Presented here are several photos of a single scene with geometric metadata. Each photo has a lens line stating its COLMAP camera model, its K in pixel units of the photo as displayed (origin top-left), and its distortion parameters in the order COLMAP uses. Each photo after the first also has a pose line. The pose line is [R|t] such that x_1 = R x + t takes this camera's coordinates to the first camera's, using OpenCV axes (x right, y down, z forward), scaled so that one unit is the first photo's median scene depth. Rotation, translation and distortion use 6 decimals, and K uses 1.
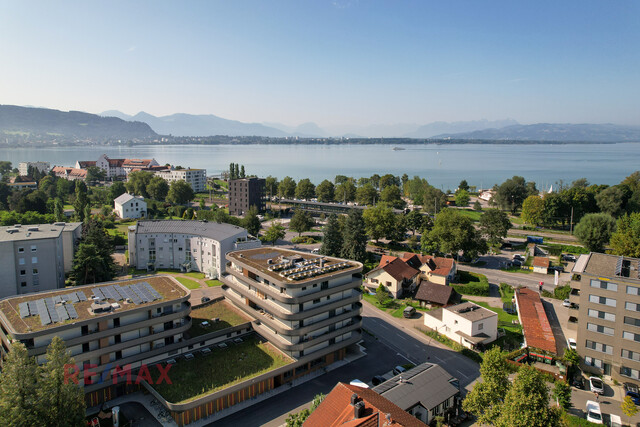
lens RADIAL K [[404.9, 0, 320.0], [0, 404.9, 186.8], [0, 0, 1]] dist [0.001951, -0.000605]
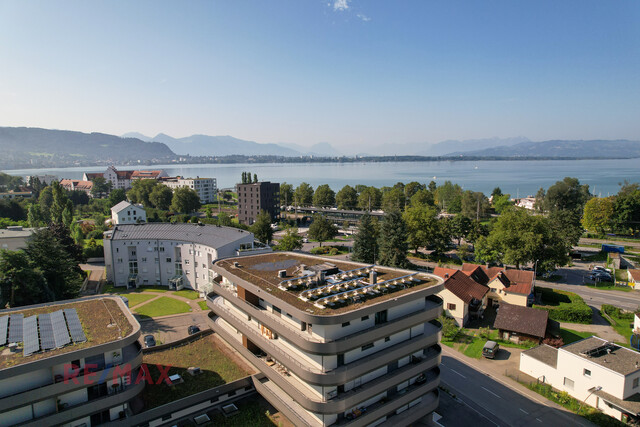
lens RADIAL K [[406.0, 0, 318.7], [0, 406.0, 212.9], [0, 0, 1]] dist [-0.002581, 0.001666]
pose [[0.999098, -0.009156, -0.041469, -0.027511], [0.010194, 0.999638, 0.024897, 0.049165], [0.041226, -0.025297, 0.998830, 0.250376]]
